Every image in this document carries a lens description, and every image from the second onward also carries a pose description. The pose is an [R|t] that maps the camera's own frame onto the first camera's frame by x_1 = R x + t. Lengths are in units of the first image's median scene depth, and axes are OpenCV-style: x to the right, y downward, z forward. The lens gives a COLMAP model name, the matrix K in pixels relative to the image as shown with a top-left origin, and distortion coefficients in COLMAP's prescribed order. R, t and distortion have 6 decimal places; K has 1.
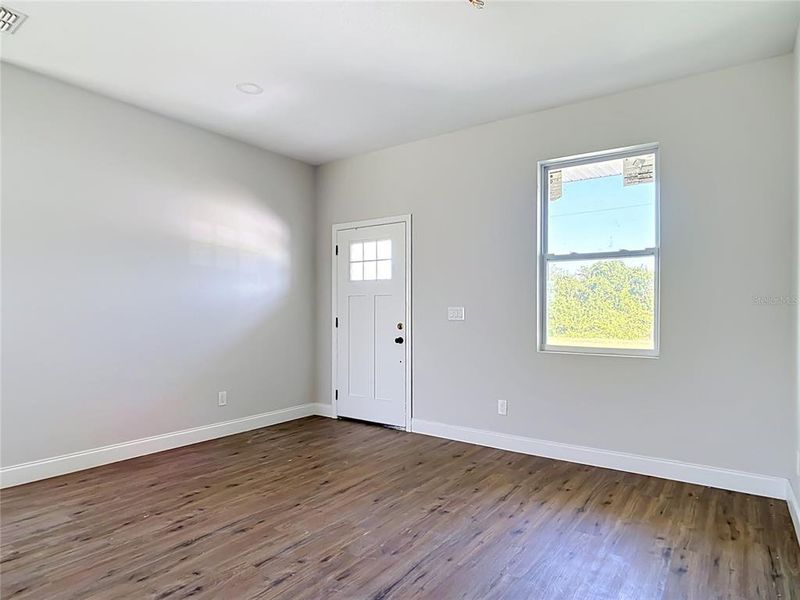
lens RADIAL K [[464.8, 0, 392.0], [0, 464.8, 307.7], [0, 0, 1]] dist [-0.032104, 0.011334]
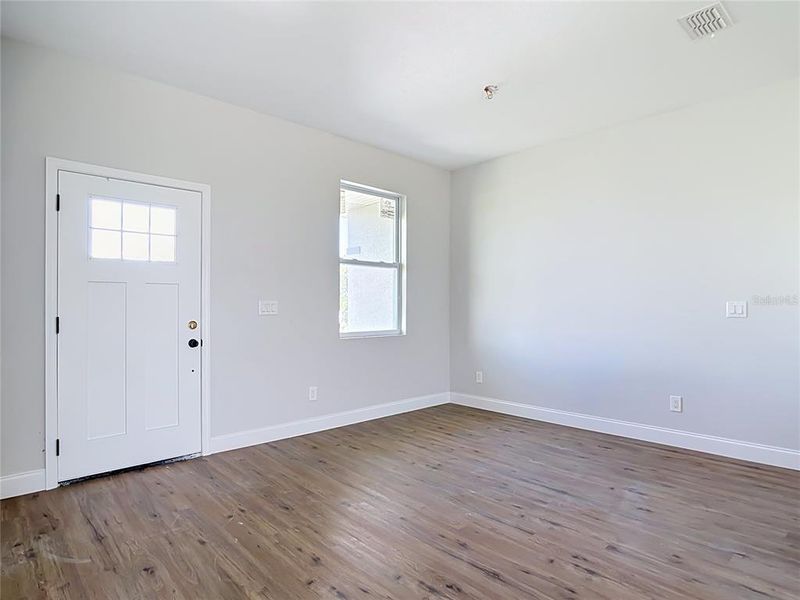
lens RADIAL K [[464.8, 0, 397.3], [0, 464.8, 299.1], [0, 0, 1]] dist [-0.032104, 0.011334]
pose [[0.195533, 0.008087, 0.980664, -0.897430], [-0.009481, 0.999935, -0.006356, -0.001782], [-0.980651, -0.008054, 0.195597, 0.677150]]
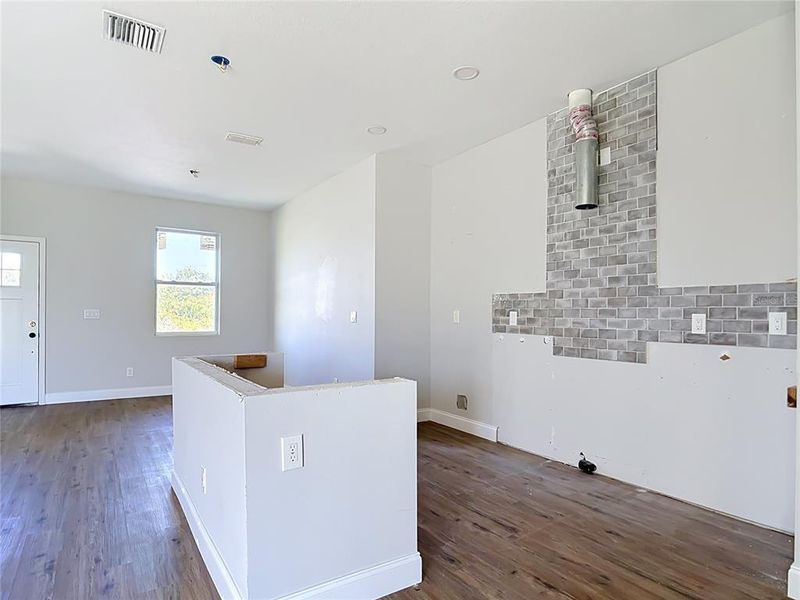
lens RADIAL K [[464.8, 0, 406.5], [0, 464.8, 309.1], [0, 0, 1]] dist [-0.032104, 0.011334]
pose [[0.328397, 0.005099, 0.944526, -1.095209], [-0.013278, 0.999912, -0.000782, -0.018460], [-0.944446, -0.012284, 0.328436, -0.499809]]
